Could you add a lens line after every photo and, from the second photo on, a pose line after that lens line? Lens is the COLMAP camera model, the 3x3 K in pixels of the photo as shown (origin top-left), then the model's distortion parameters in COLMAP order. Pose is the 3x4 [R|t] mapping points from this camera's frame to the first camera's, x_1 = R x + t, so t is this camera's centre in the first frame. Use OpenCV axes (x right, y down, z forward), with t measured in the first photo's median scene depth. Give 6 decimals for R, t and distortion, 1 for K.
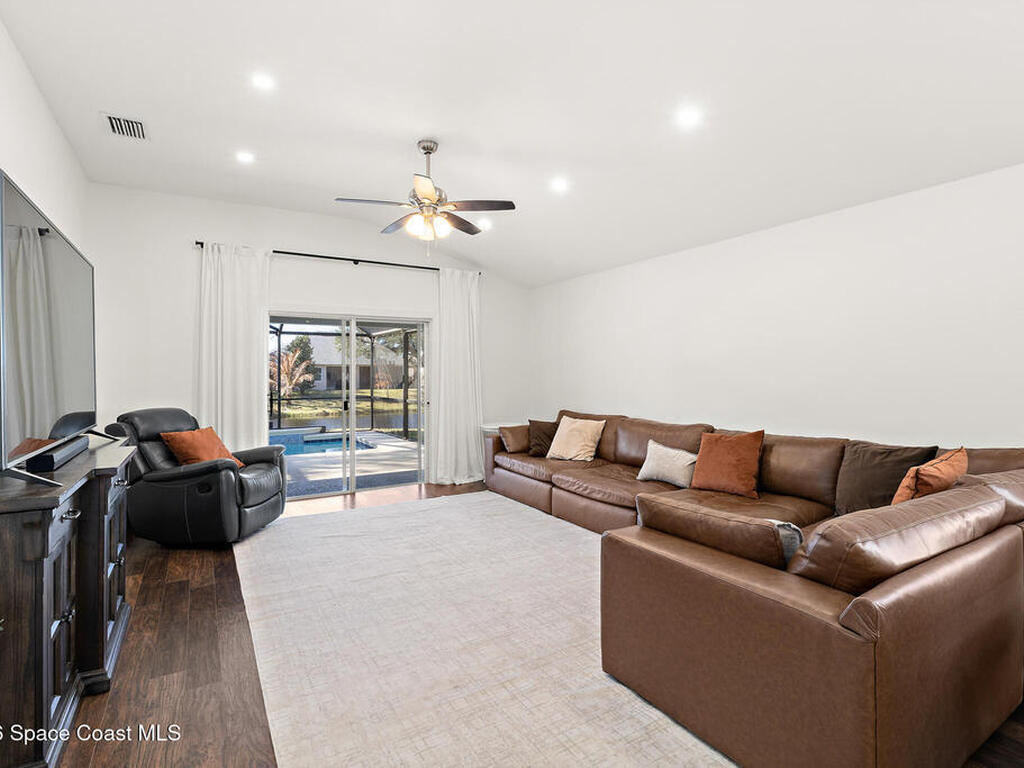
lens RADIAL K [[509.2, 0, 511.7], [0, 509.2, 379.8], [0, 0, 1]] dist [-0.000730, -0.000266]
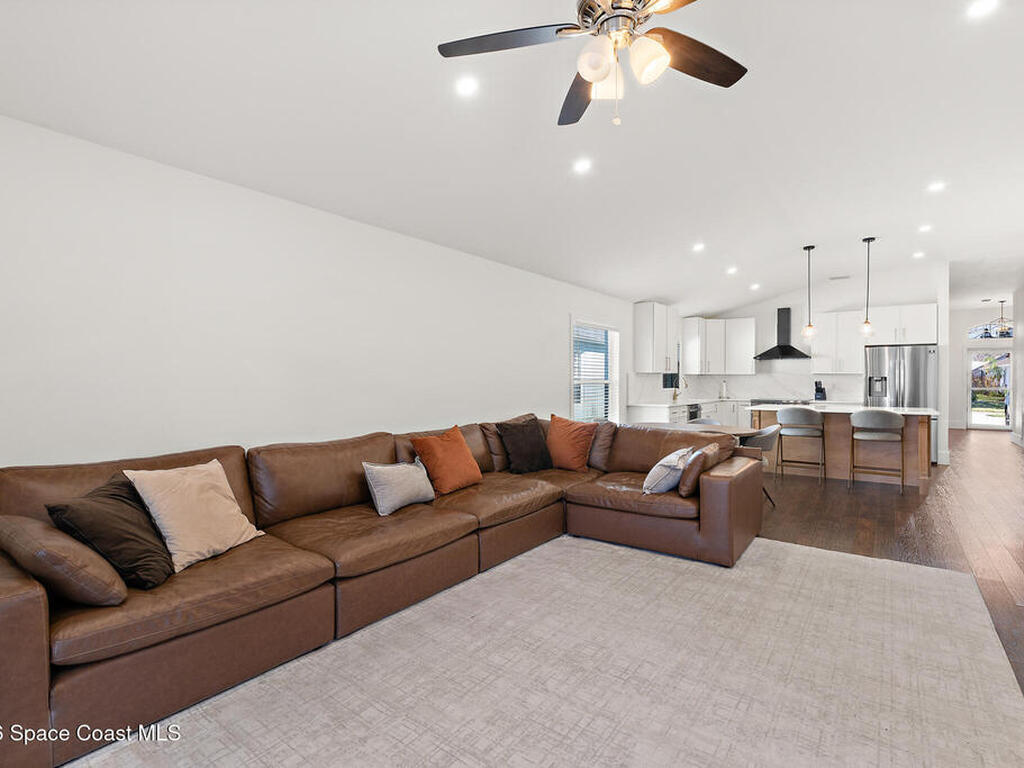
lens RADIAL K [[509.2, 0, 511.7], [0, 509.2, 386.2], [0, 0, 1]] dist [-0.000730, -0.000266]
pose [[-0.381626, 0.001077, 0.924316, -0.566412], [0.003068, 0.999995, 0.000101, 0.009756], [-0.924312, 0.002874, -0.381627, 1.255818]]
